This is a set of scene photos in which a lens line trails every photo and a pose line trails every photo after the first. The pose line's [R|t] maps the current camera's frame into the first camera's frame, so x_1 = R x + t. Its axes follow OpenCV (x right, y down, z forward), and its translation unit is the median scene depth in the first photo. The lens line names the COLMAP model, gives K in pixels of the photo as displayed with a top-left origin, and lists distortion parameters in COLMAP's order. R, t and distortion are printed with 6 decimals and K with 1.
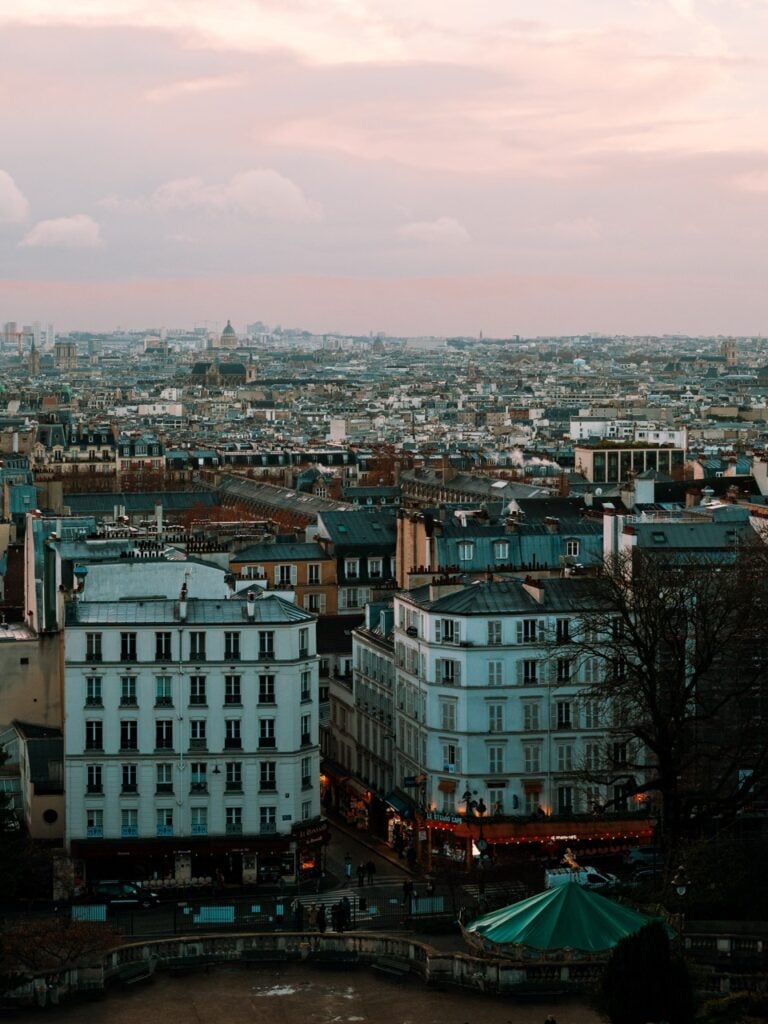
lens RADIAL K [[2903.0, 0, 384.0], [0, 2903.0, 512.0], [0, 0, 1]] dist [-0.180033, -0.481567]
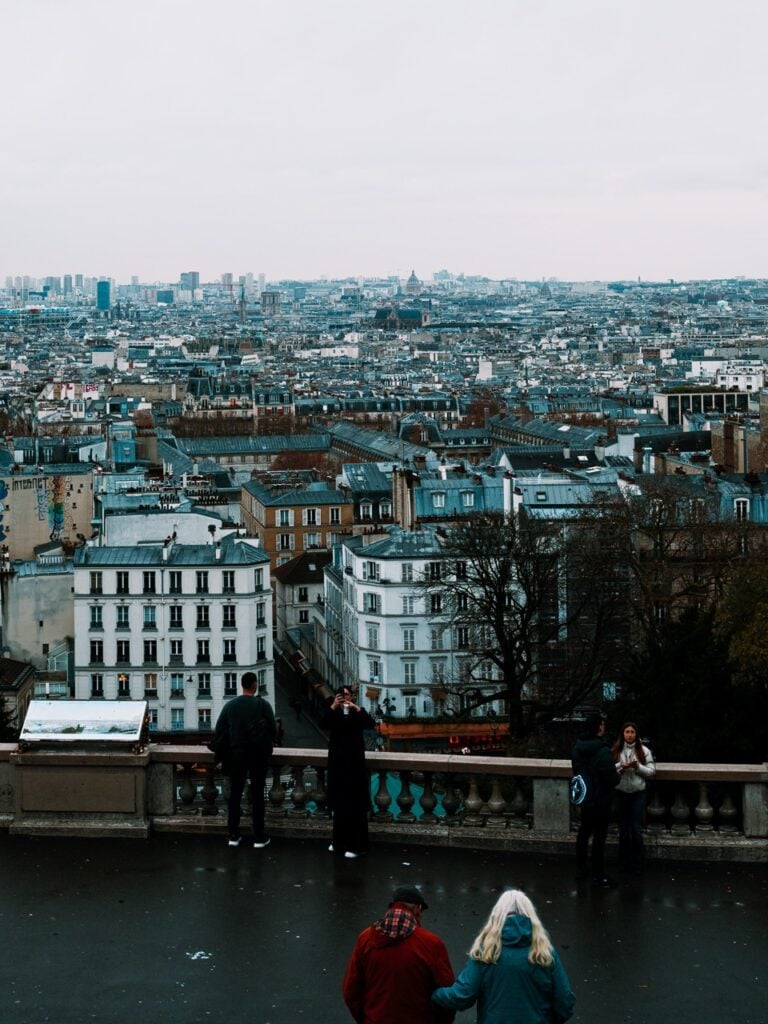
lens RADIAL K [[2903.0, 0, 384.0], [0, 2903.0, 512.0], [0, 0, 1]] dist [-0.180033, -0.481567]
pose [[0.986660, -0.000114, -0.162793, 0.194043], [0.007133, 0.999070, 0.042534, -0.031921], [0.162637, -0.043128, 0.985743, -0.202694]]
